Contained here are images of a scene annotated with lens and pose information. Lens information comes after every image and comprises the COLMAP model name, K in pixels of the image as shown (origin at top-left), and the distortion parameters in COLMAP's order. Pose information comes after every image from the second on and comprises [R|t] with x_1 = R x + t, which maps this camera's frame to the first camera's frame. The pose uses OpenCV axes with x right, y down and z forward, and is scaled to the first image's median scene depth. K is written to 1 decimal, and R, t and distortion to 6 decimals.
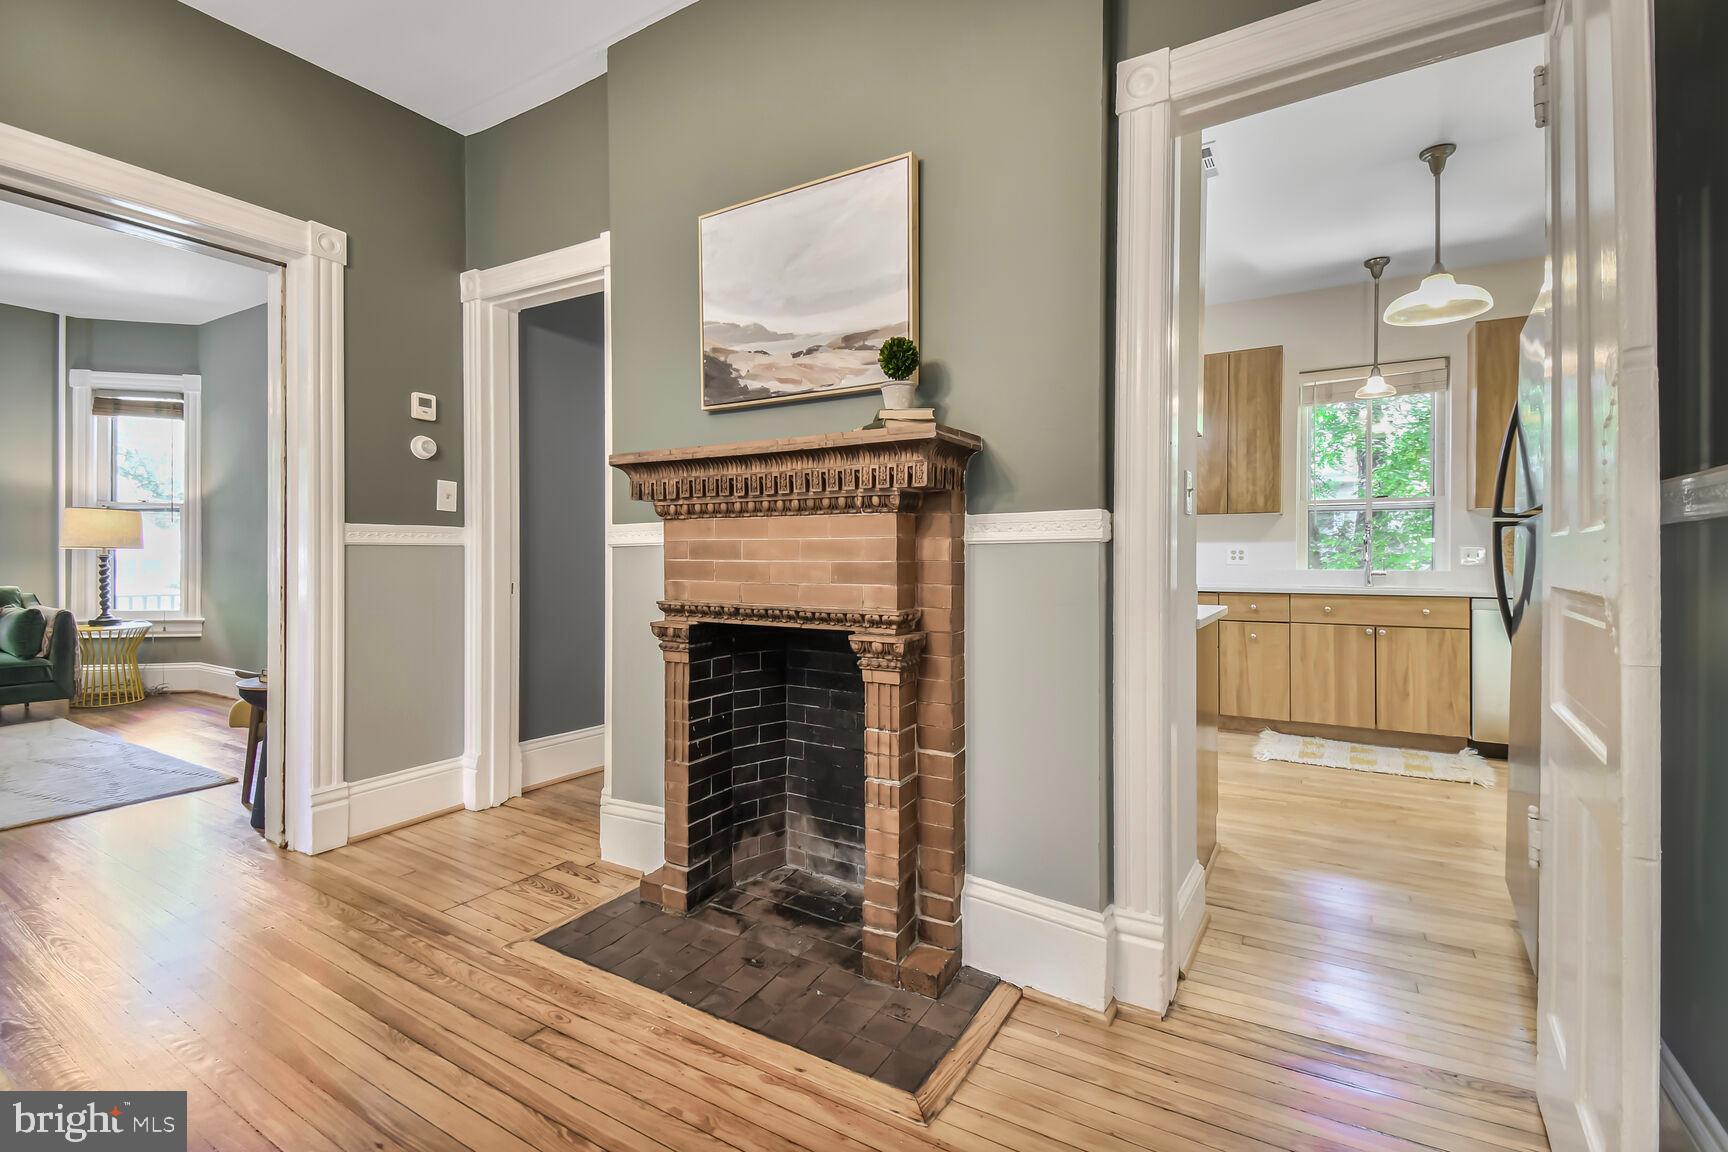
lens RADIAL K [[783.6, 0, 871.7], [0, 783.6, 567.5], [0, 0, 1]] dist [0.027493, -0.021034]
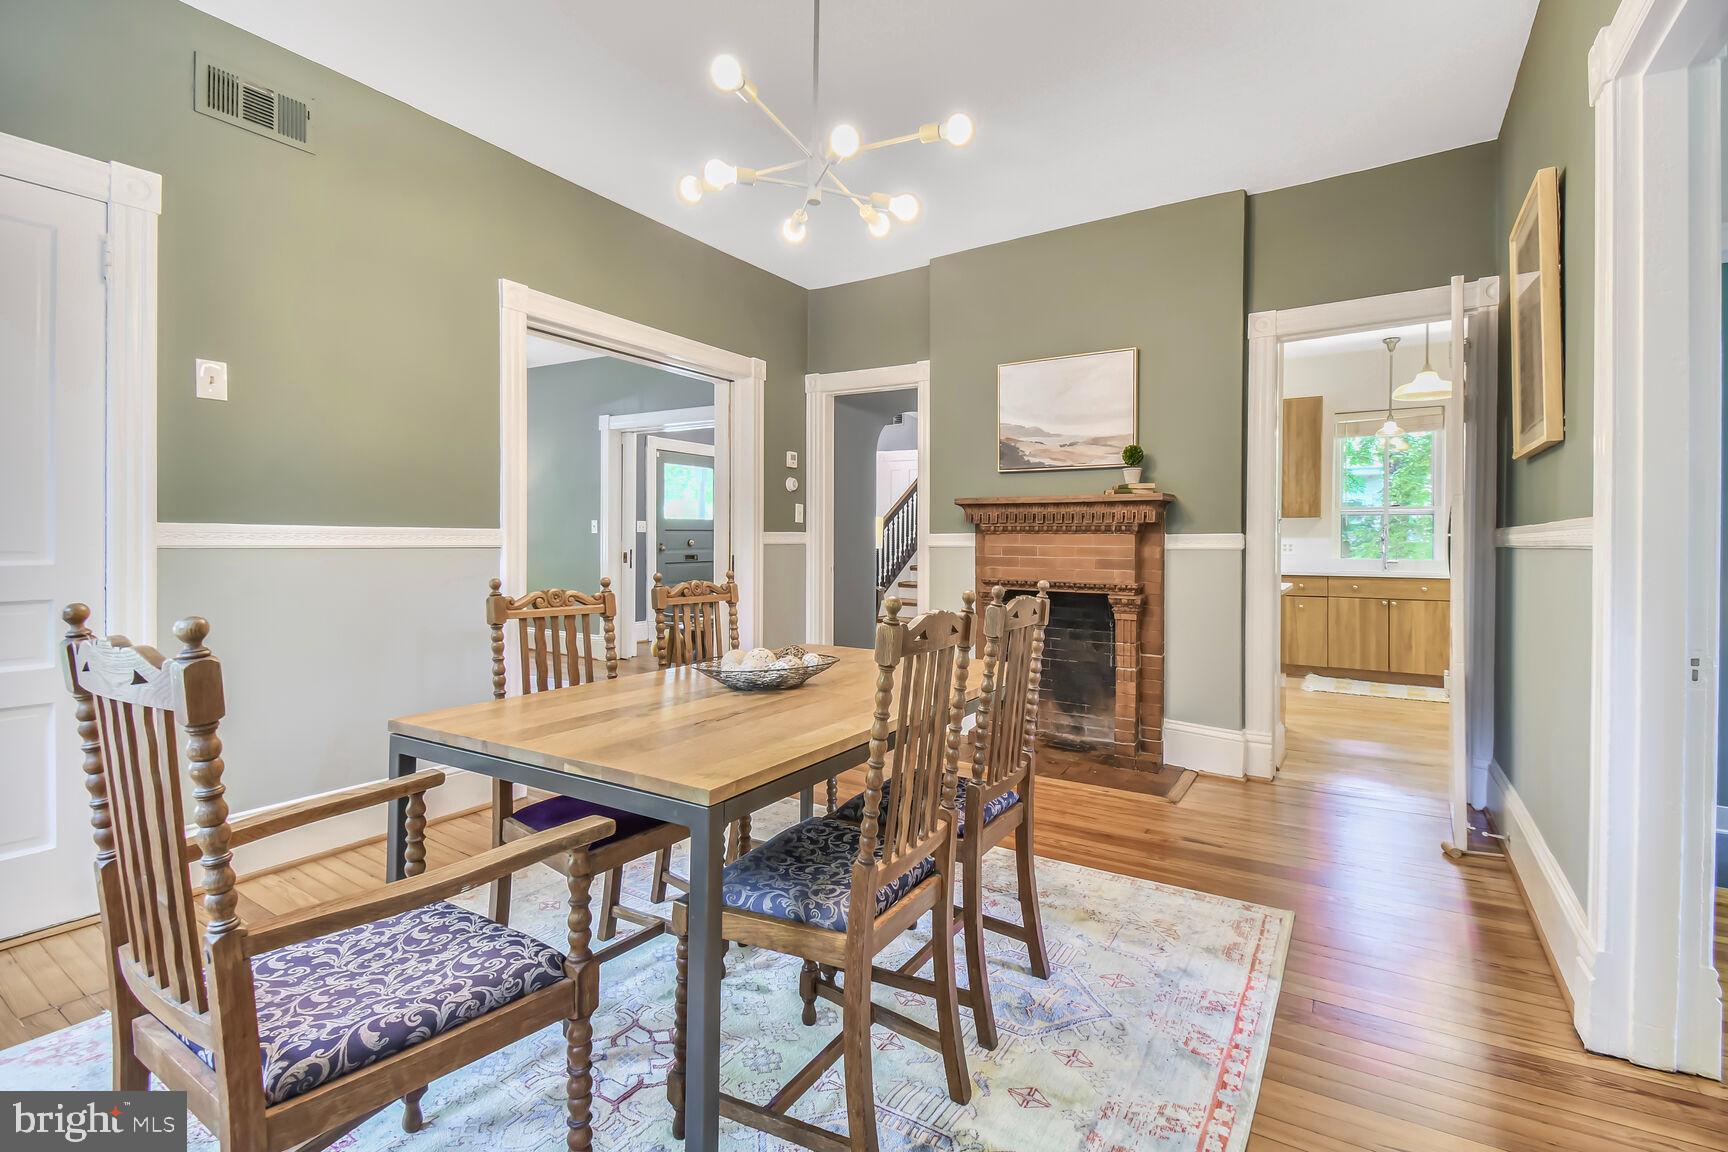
lens RADIAL K [[797.5, 0, 861.3], [0, 797.5, 548.5], [0, 0, 1]] dist [0.003109, -0.000061]
pose [[0.999471, 0.003551, -0.032343, -0.519735], [-0.003564, 0.999994, -0.000334, -0.026470], [0.032342, 0.000449, 0.999477, -0.915747]]
